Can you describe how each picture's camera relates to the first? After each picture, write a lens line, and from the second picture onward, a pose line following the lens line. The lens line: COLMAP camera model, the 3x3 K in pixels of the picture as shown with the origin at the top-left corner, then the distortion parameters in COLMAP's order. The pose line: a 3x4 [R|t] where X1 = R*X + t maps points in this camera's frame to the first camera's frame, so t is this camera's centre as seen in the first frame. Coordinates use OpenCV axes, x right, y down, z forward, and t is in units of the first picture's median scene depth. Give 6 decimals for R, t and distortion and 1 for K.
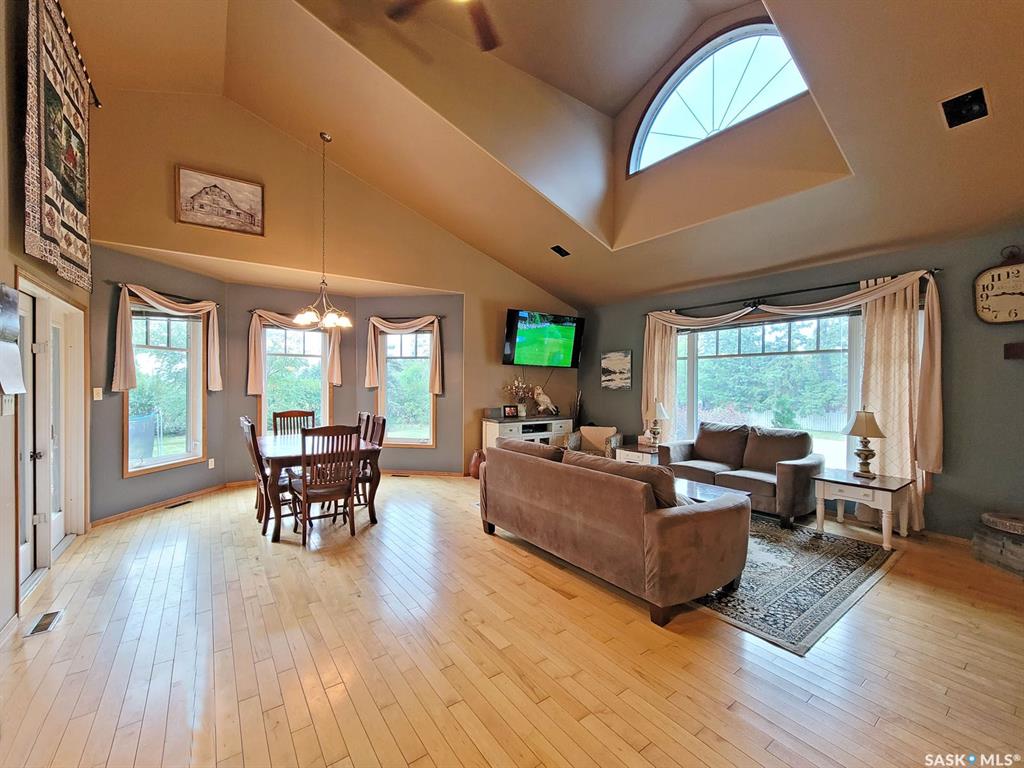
lens RADIAL K [[421.0, 0, 509.0], [0, 421.0, 384.6], [0, 0, 1]] dist [-0.011104, 0.002647]
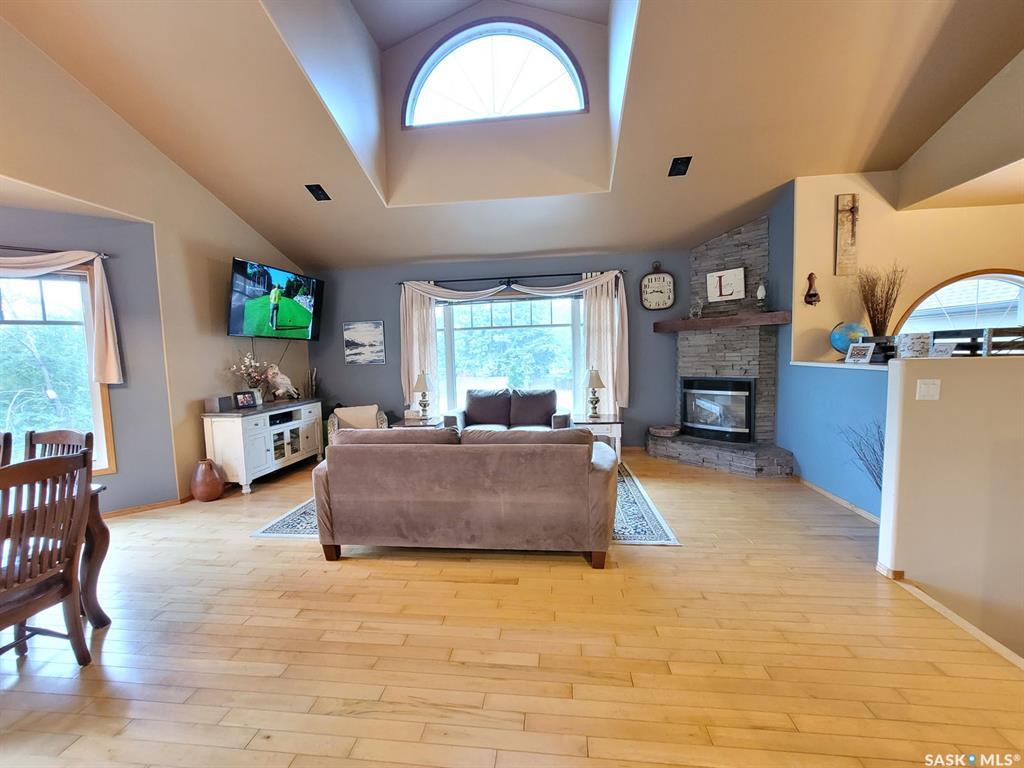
lens RADIAL K [[421.0, 0, 509.1], [0, 421.0, 385.3], [0, 0, 1]] dist [-0.011104, 0.002647]
pose [[0.676743, -0.081421, 0.731704, -0.270748], [0.036253, 0.996345, 0.077340, -0.001815], [-0.735327, -0.025813, 0.677221, 0.204556]]
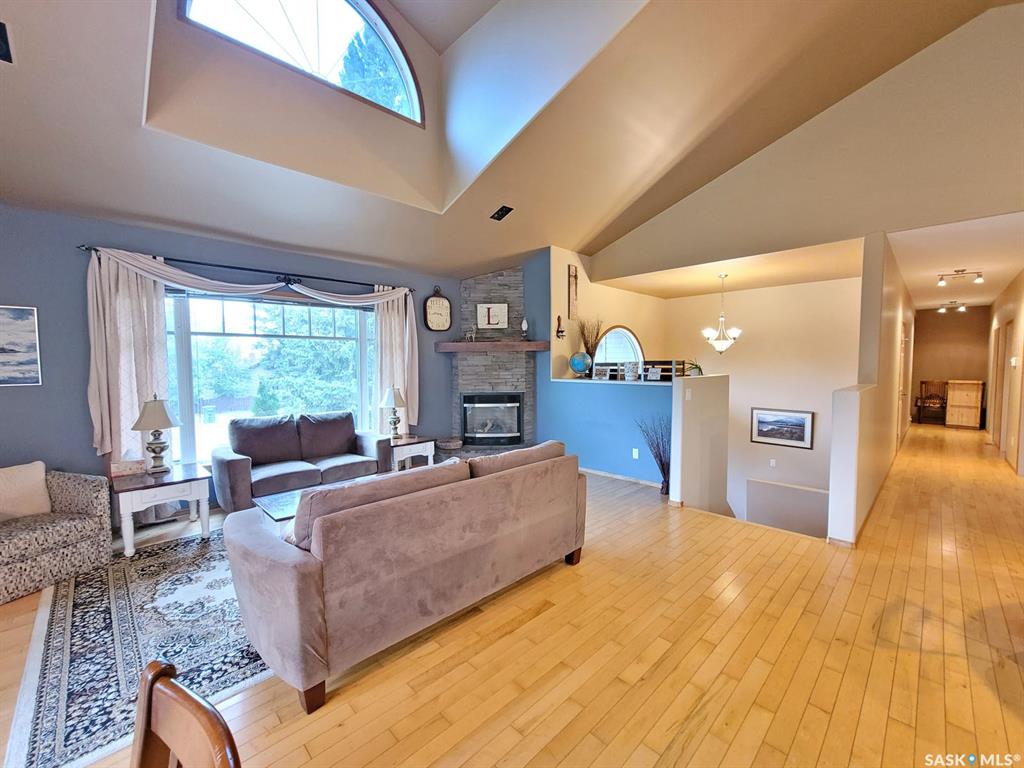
lens RADIAL K [[421.0, 0, 508.9], [0, 421.0, 385.7], [0, 0, 1]] dist [-0.011104, 0.002647]
pose [[-0.147961, -0.056198, 0.987395, -0.382659], [0.009787, 0.998252, 0.058283, -0.013223], [-0.988945, 0.018287, -0.147152, 0.646182]]
